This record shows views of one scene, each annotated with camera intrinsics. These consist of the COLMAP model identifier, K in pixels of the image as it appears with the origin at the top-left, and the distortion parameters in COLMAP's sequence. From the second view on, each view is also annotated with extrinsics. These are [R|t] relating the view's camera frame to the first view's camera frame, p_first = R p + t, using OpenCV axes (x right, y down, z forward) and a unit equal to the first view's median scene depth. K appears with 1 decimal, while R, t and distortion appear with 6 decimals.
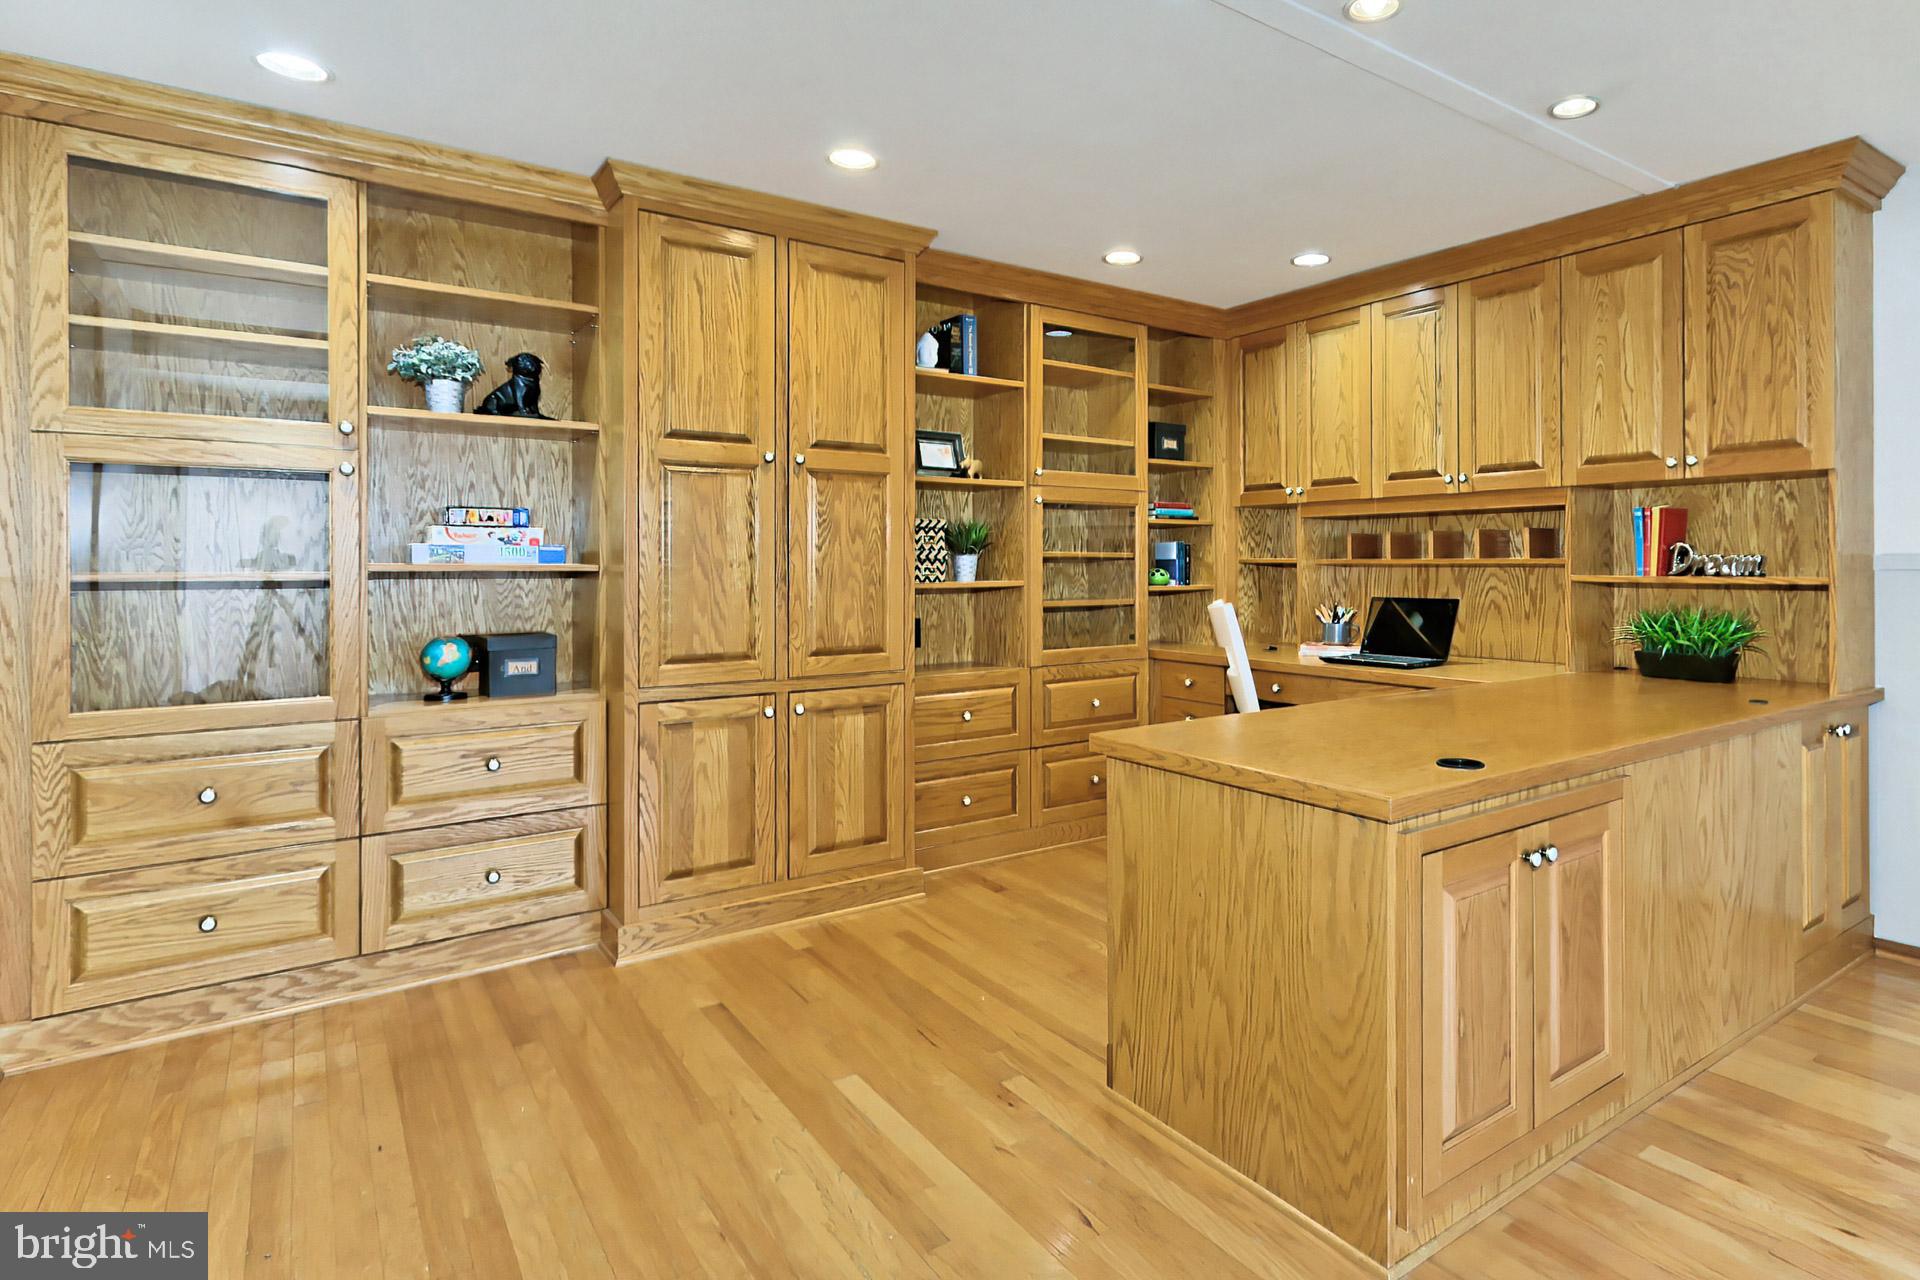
lens RADIAL K [[943.8, 0, 974.1], [0, 943.8, 568.1], [0, 0, 1]] dist [-0.005749, 0.001244]
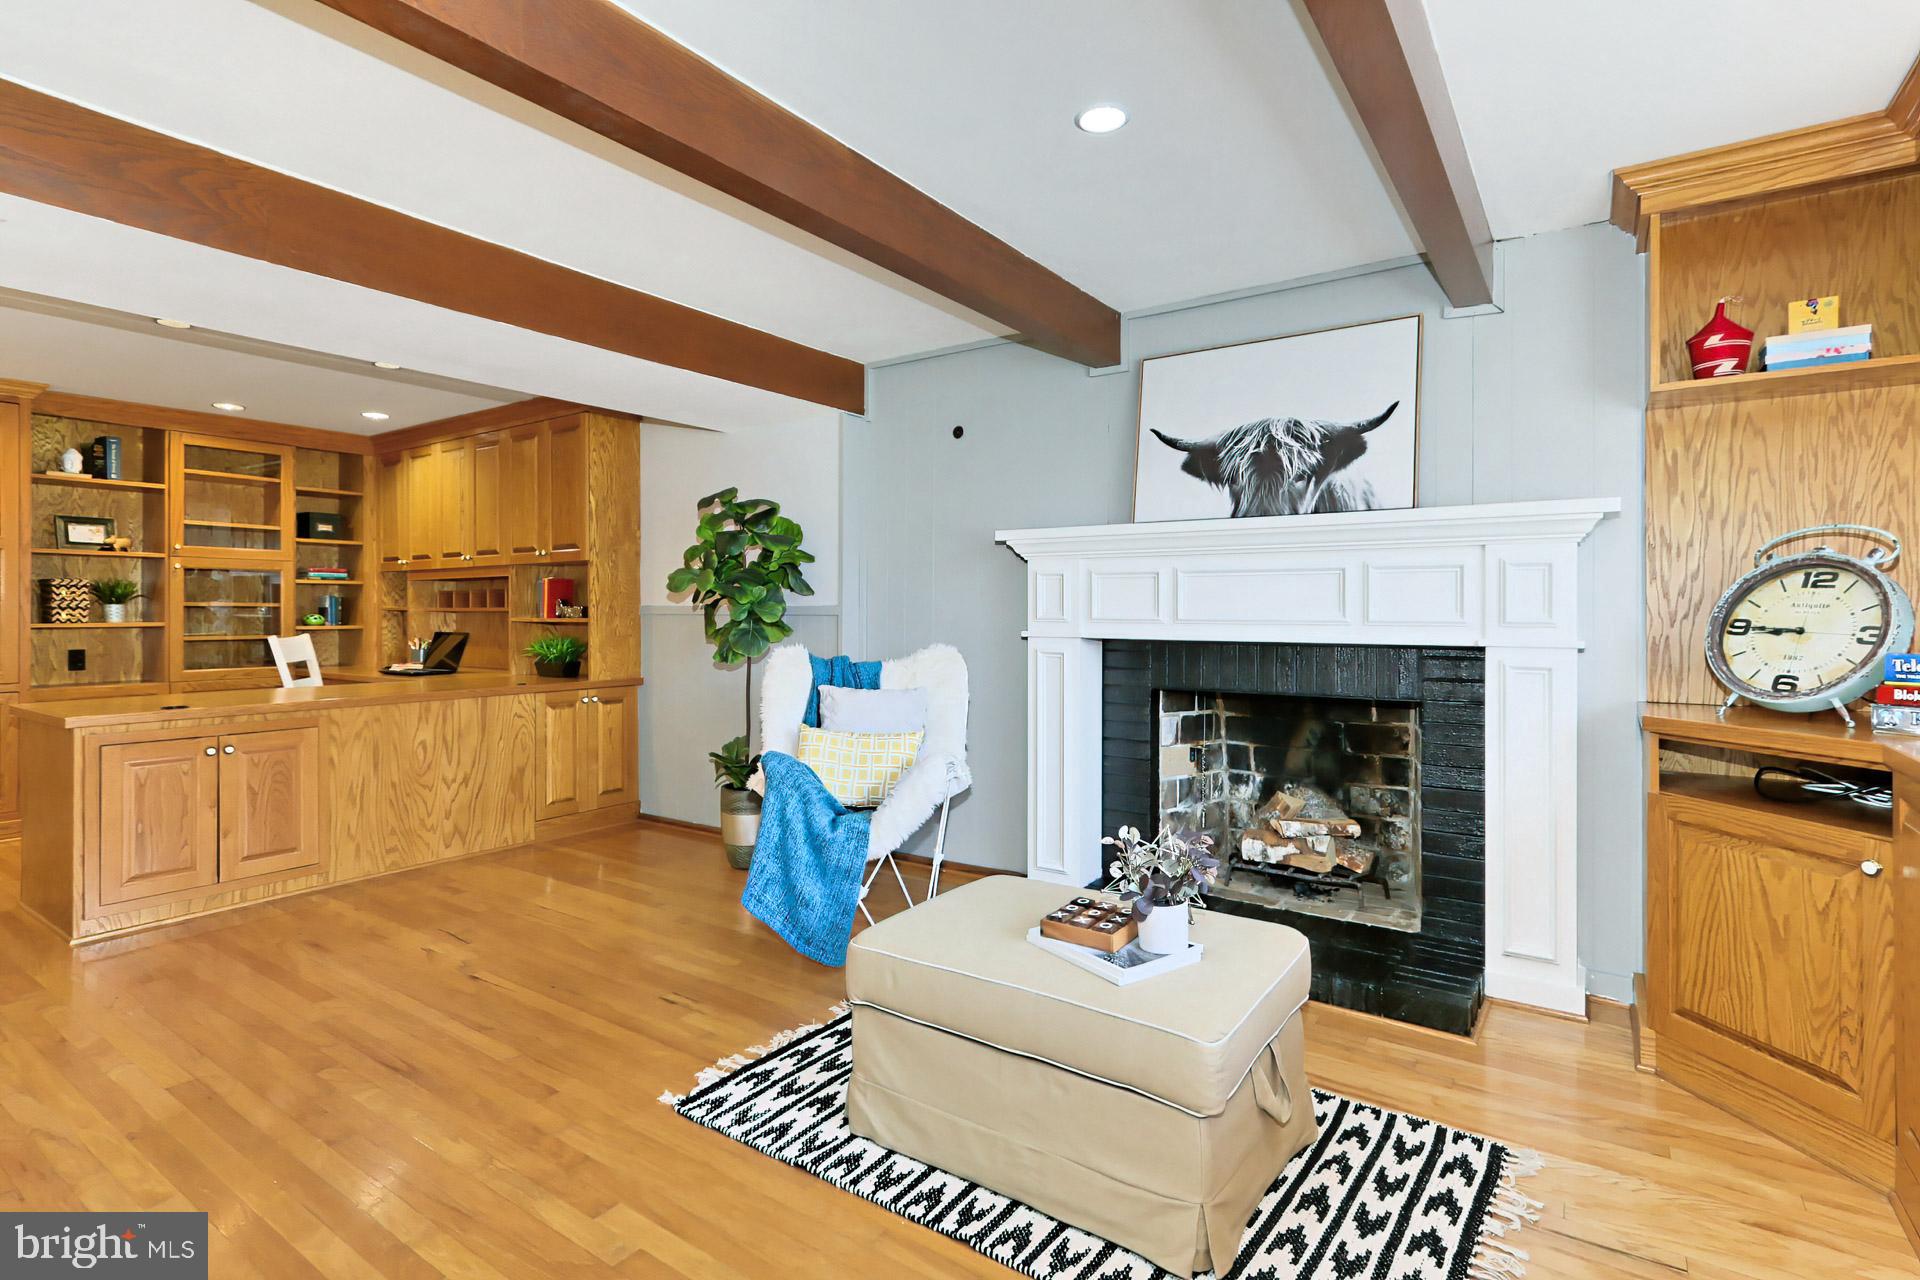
lens RADIAL K [[943.8, 0, 964.9], [0, 943.8, 620.2], [0, 0, 1]] dist [-0.005749, 0.001244]
pose [[0.949610, -0.002352, 0.313425, 0.759705], [0.001144, 0.999991, 0.004040, 0.005469], [-0.313431, -0.003478, 0.949605, -0.747205]]
